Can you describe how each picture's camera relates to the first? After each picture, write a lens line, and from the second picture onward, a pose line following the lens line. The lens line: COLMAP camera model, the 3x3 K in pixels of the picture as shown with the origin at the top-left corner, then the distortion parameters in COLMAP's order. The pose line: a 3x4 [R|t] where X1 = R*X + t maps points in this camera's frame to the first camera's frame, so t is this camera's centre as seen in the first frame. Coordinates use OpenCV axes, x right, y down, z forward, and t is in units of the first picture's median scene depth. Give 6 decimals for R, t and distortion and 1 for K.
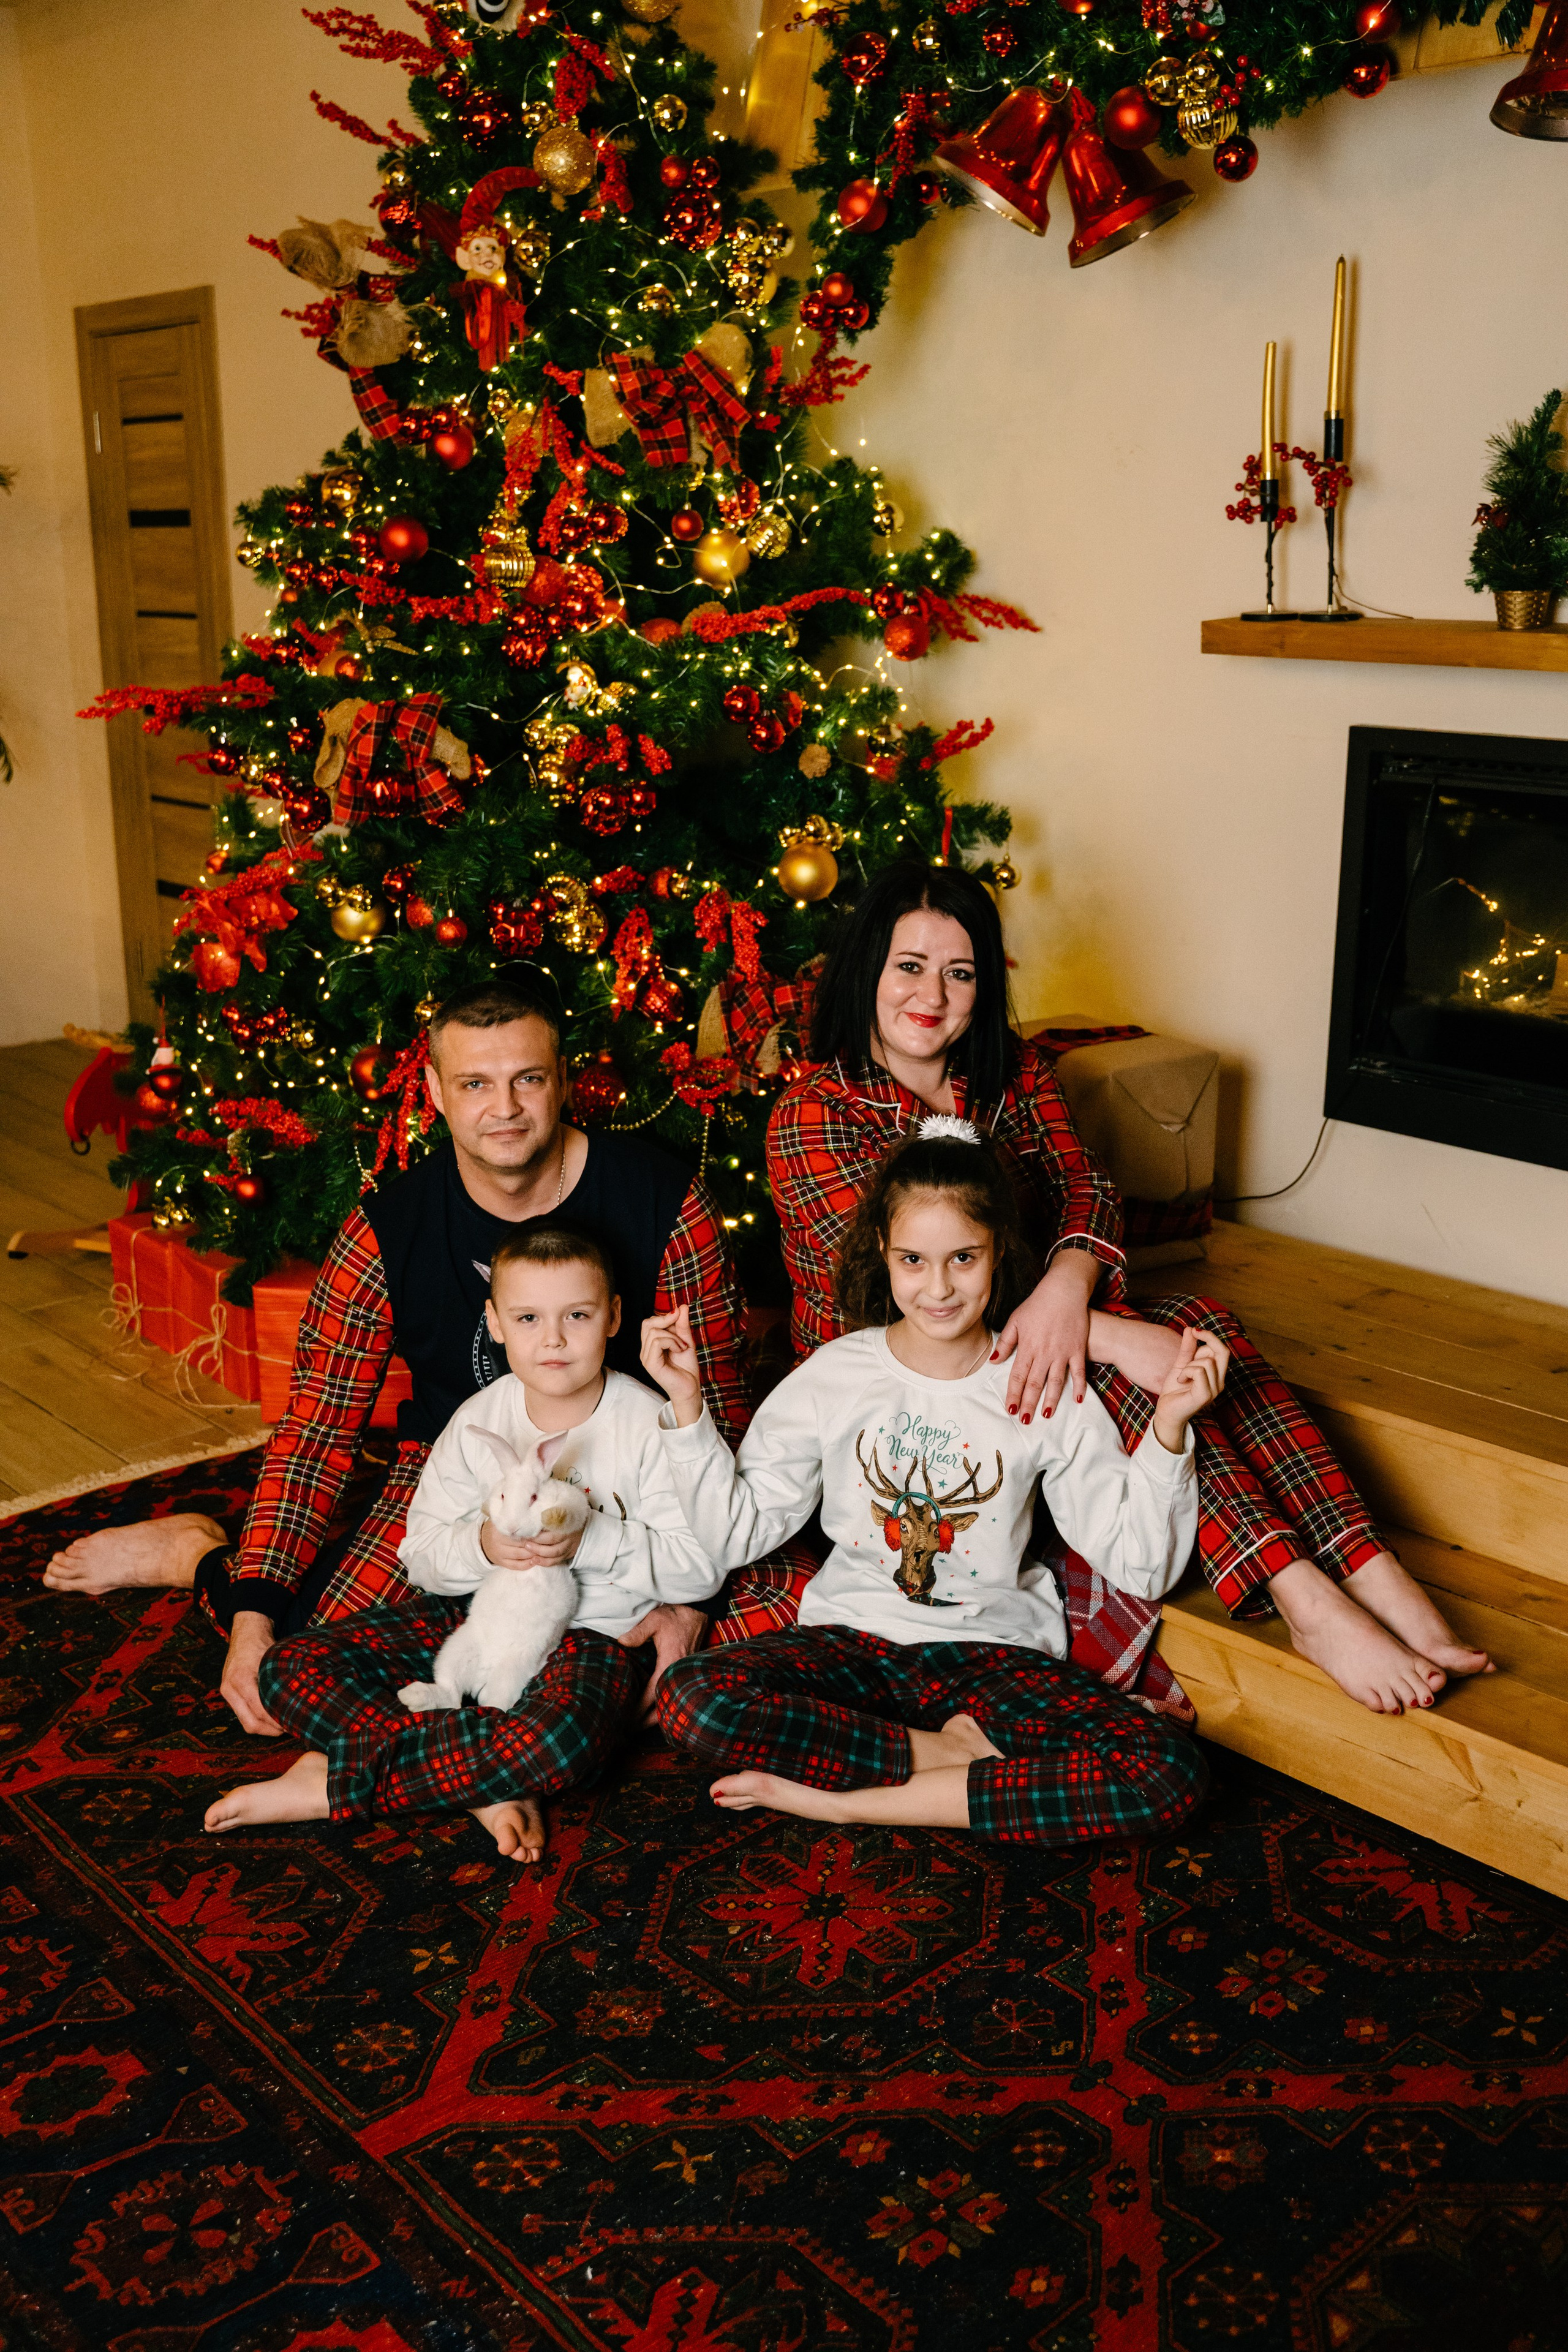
lens RADIAL K [[2292.0, 0, 786.8], [0, 2292.0, 1192.0], [0, 0, 1]] dist [-0.043211, 0.000000]
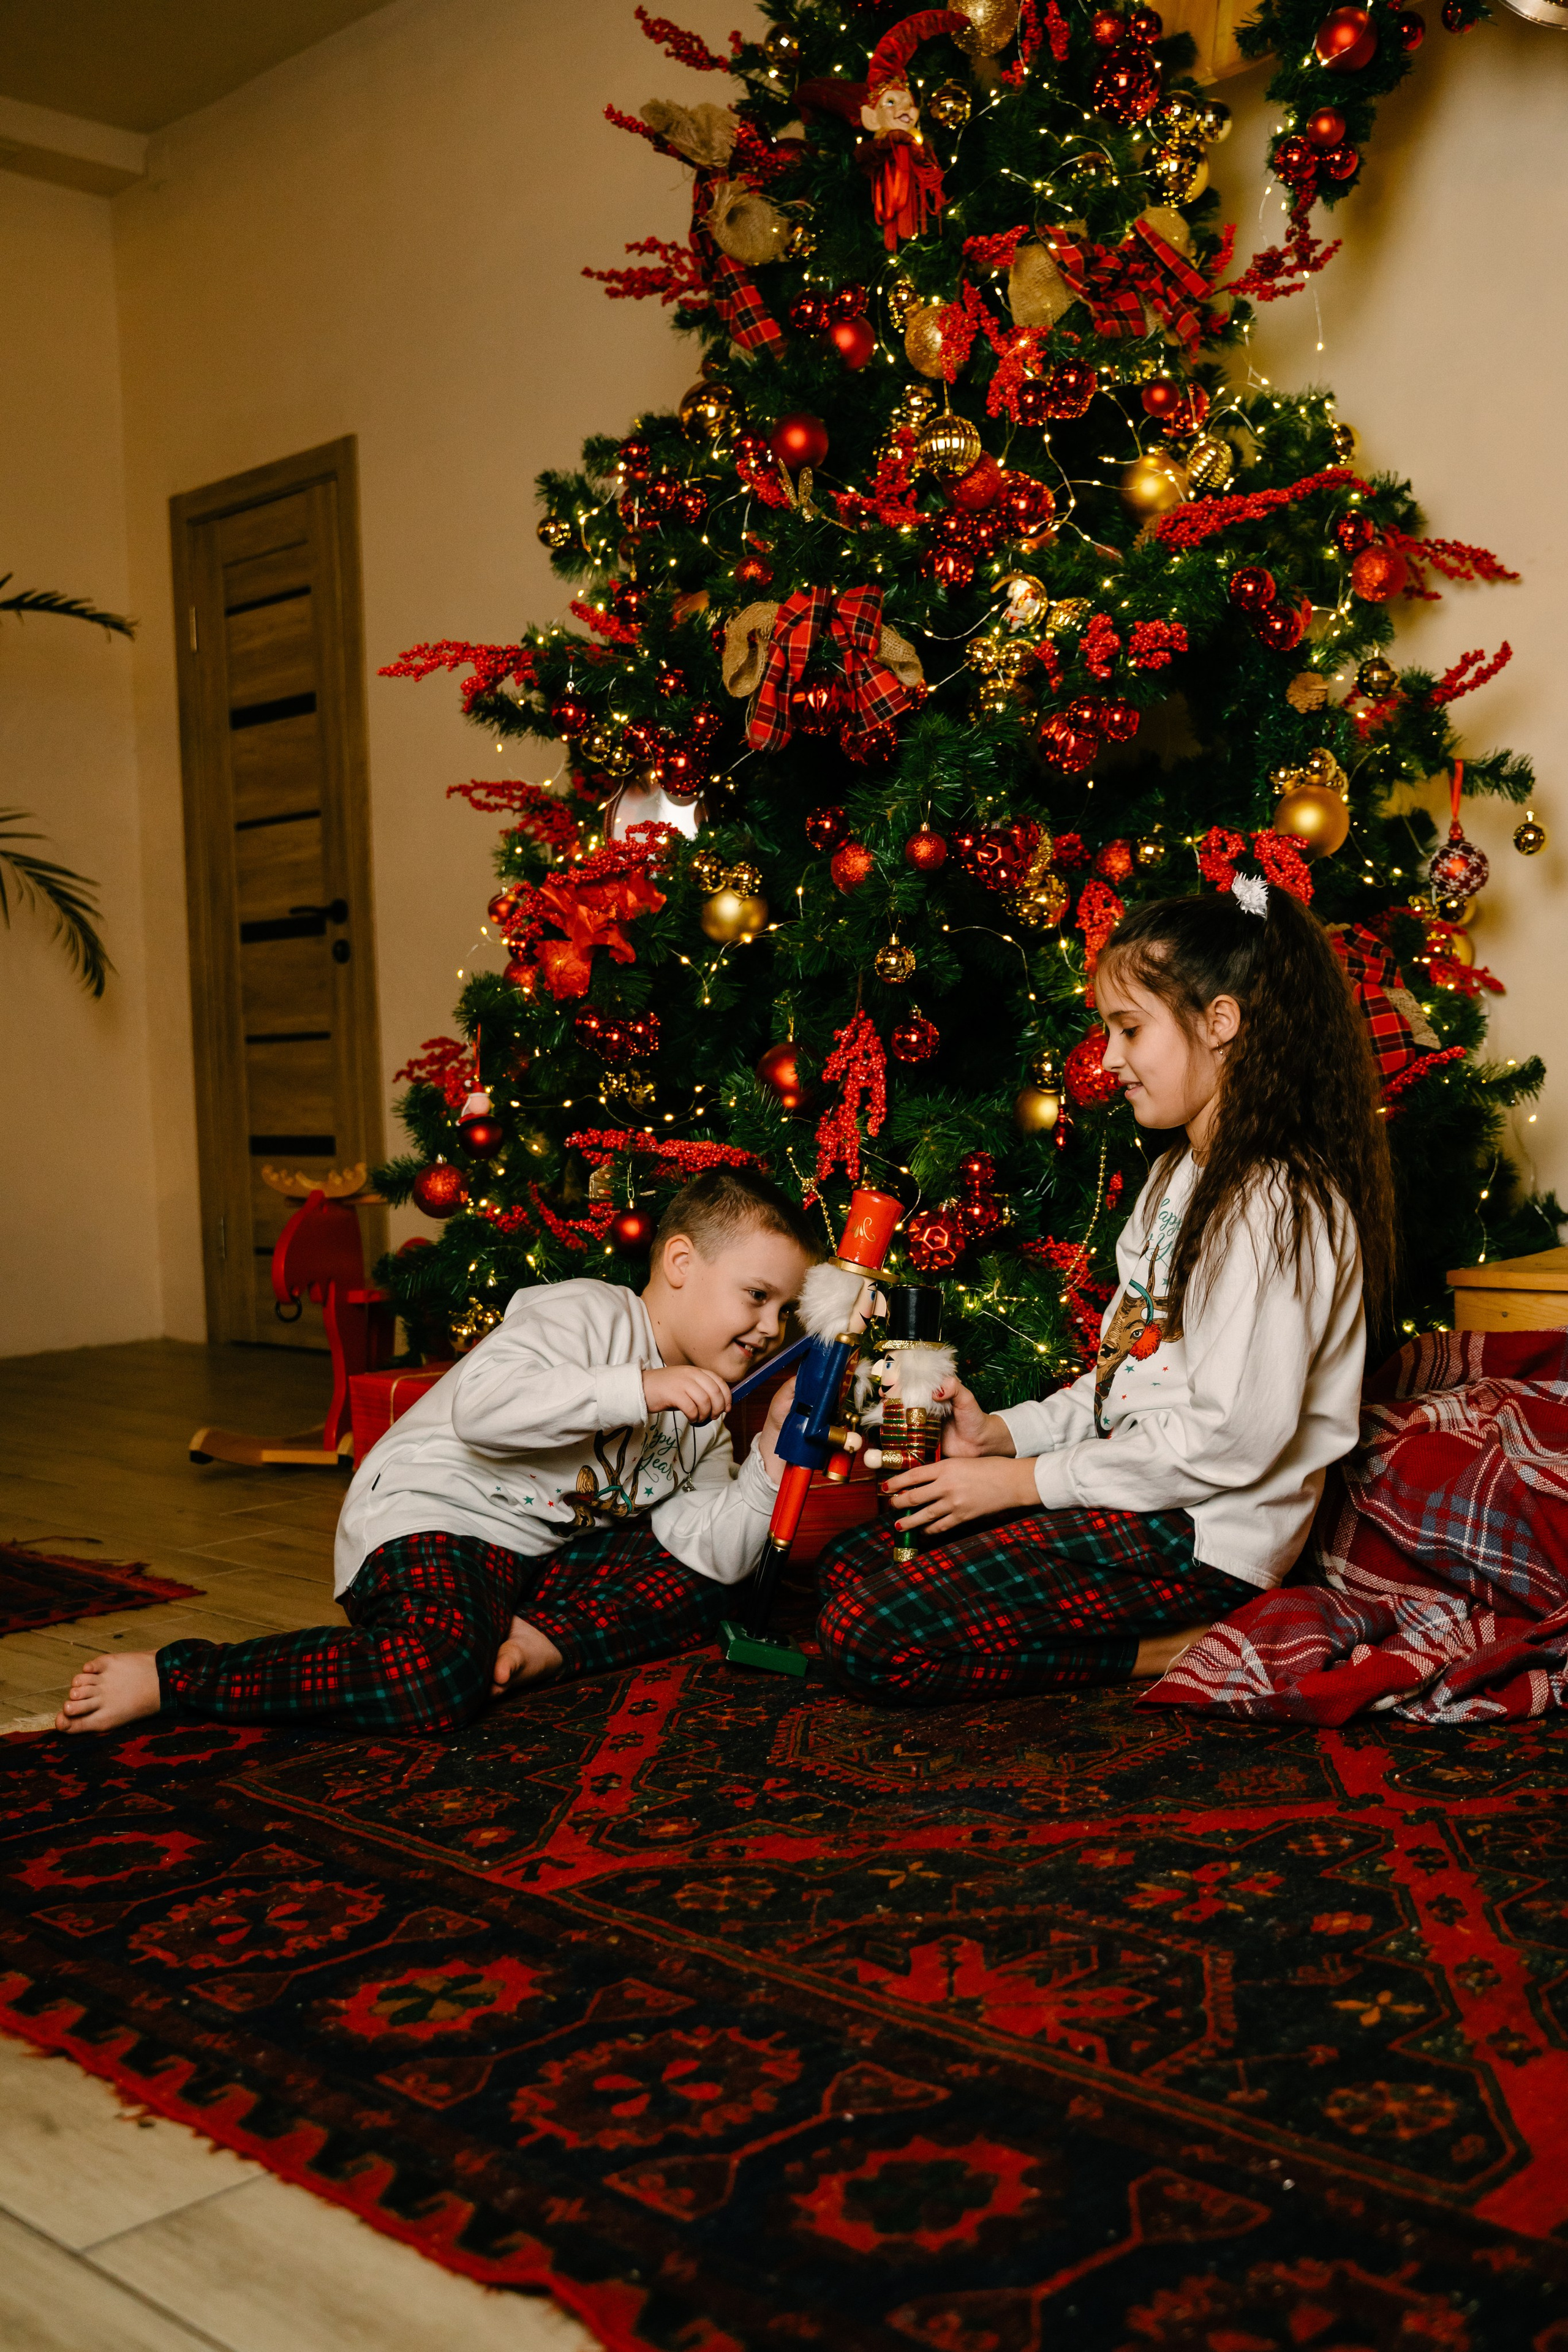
lens RADIAL K [[2470.1, 0, 770.8], [0, 2470.1, 1165.1], [0, 0, 1]] dist [-0.016899, 0.000000]
pose [[0.998010, -0.036684, 0.051277, -0.238404], [0.048064, 0.969030, -0.242219, 0.184725], [-0.040804, 0.244201, 0.968866, 0.208425]]
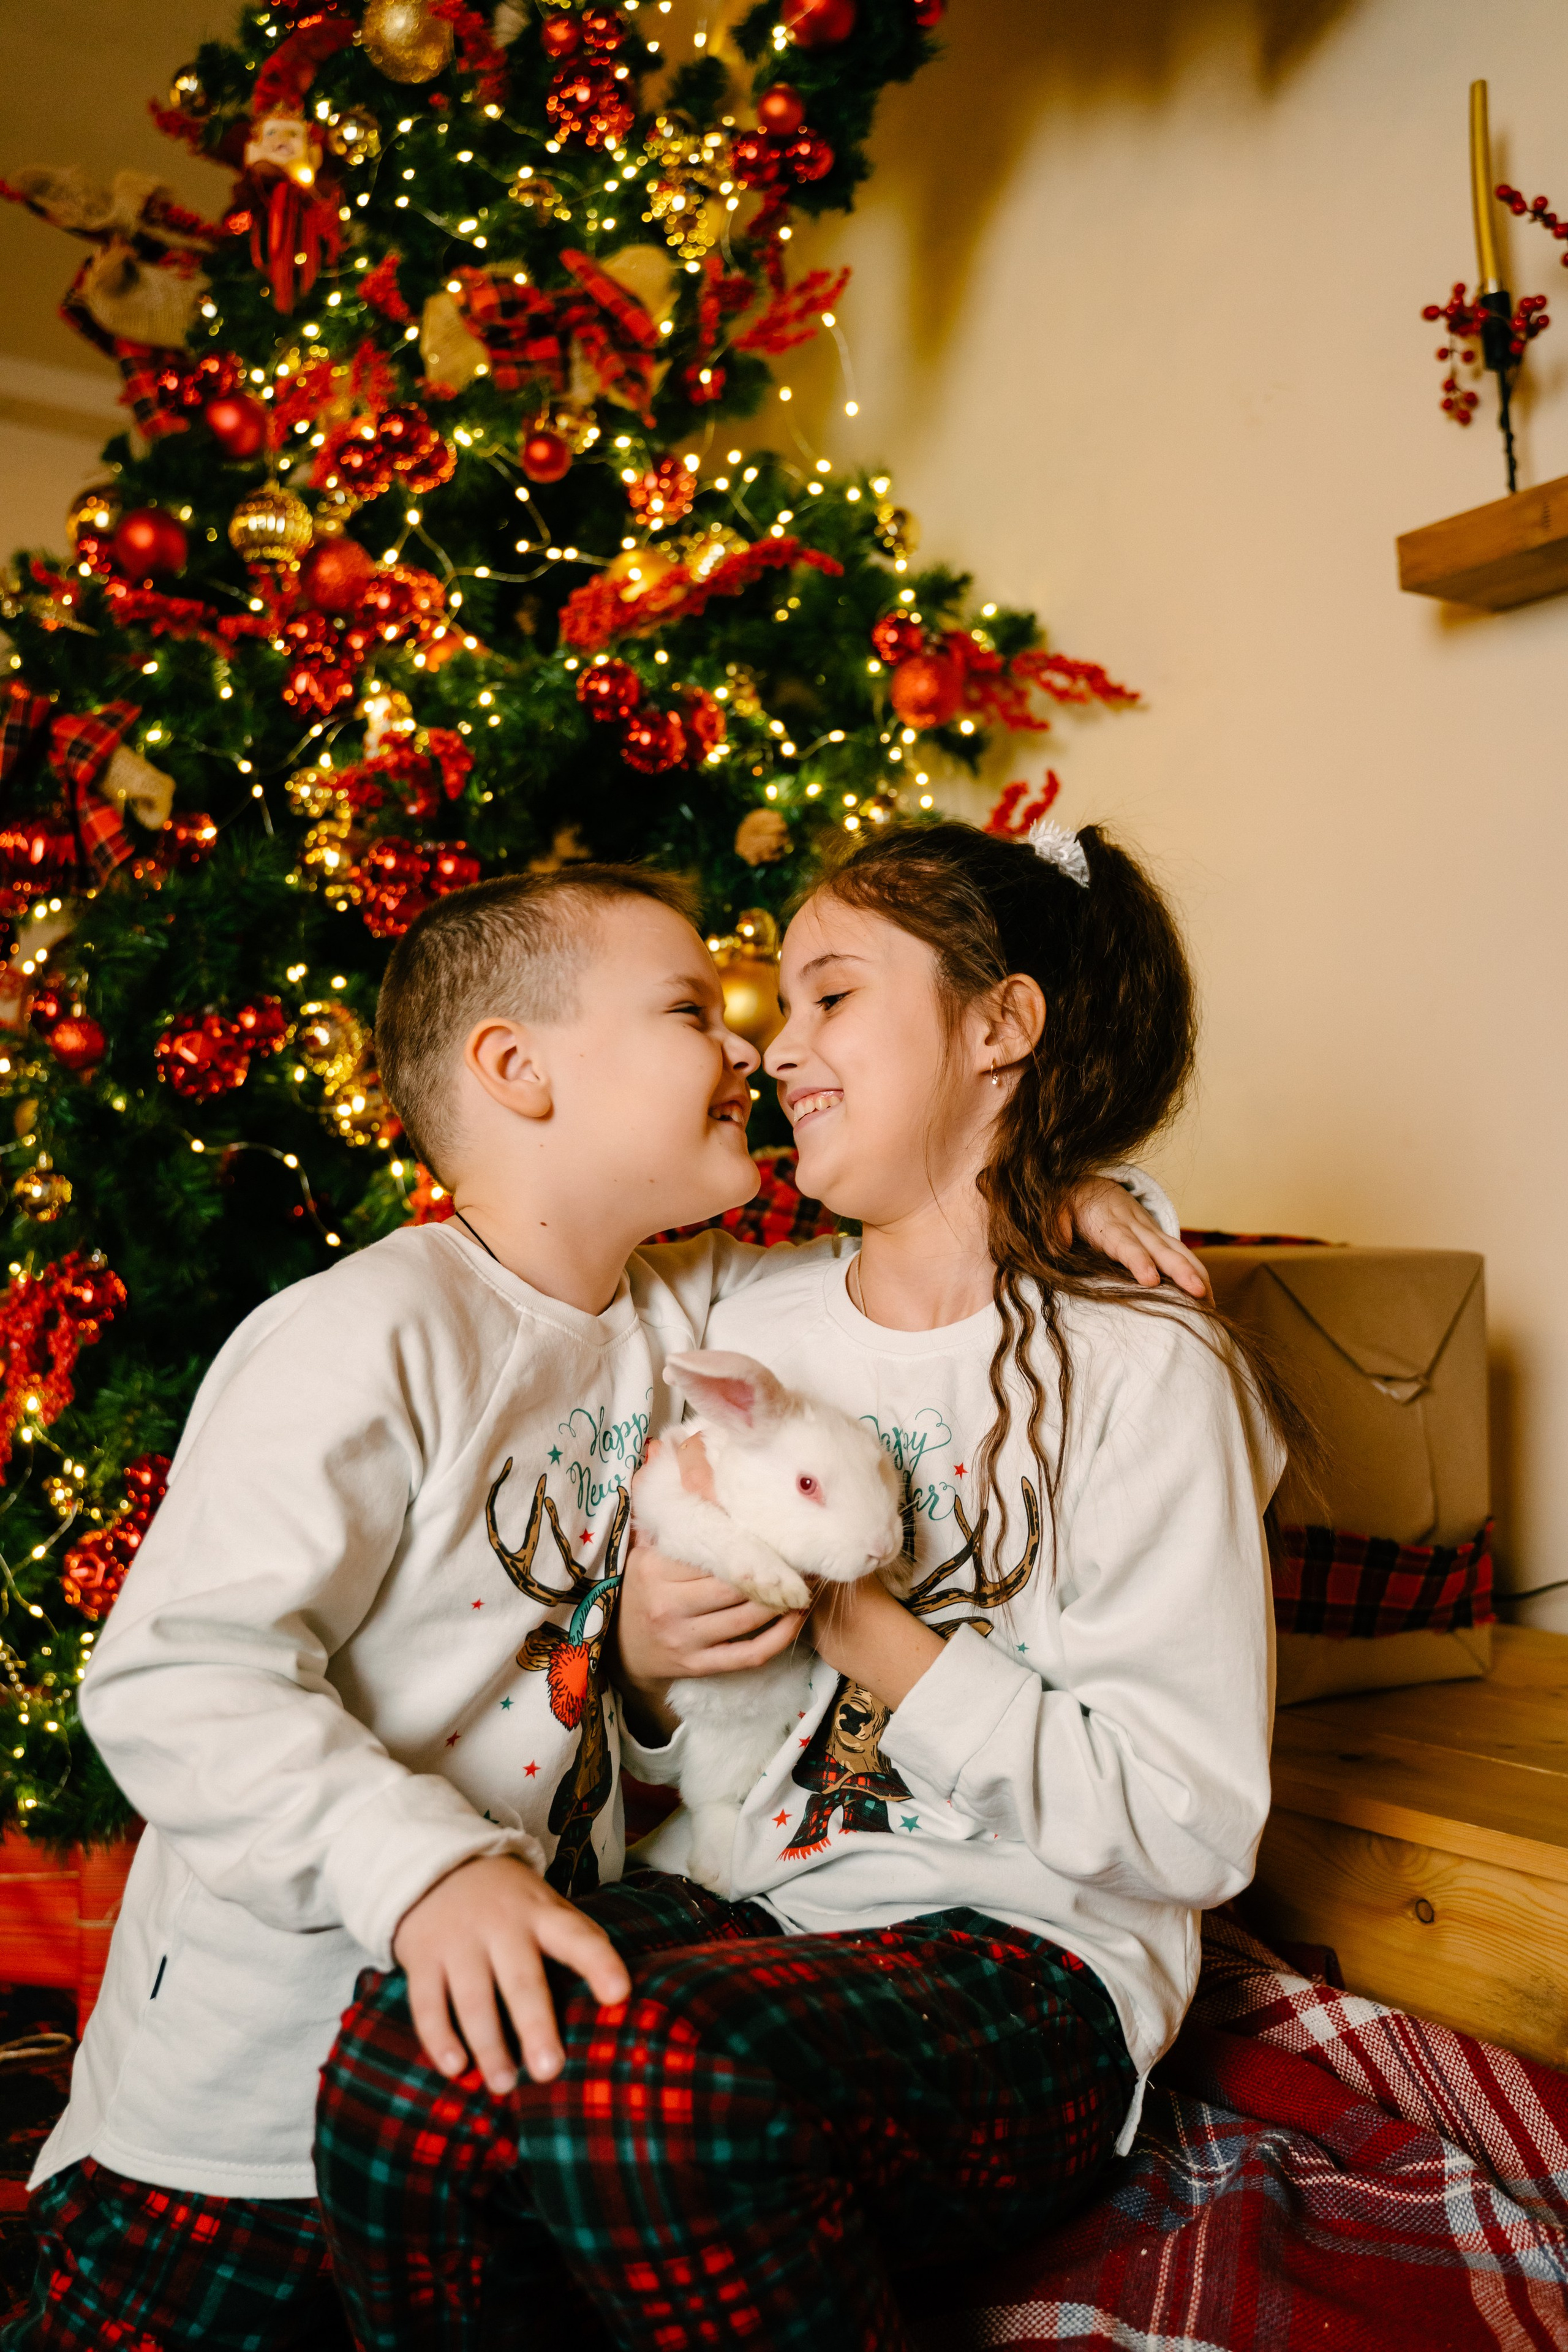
lens RADIAL K [[2019.7, 0, 777.9], [0, 2019.7, 1176.6], [0, 0, 1]] dist [-0.081267, 0.027275]
pose [[0.991499, -0.013087, -0.129454, 0.087824], [-0.027736, 0.950805, -0.308547, 0.064490], [0.127123, 0.309515, 0.942359, 0.546839]]
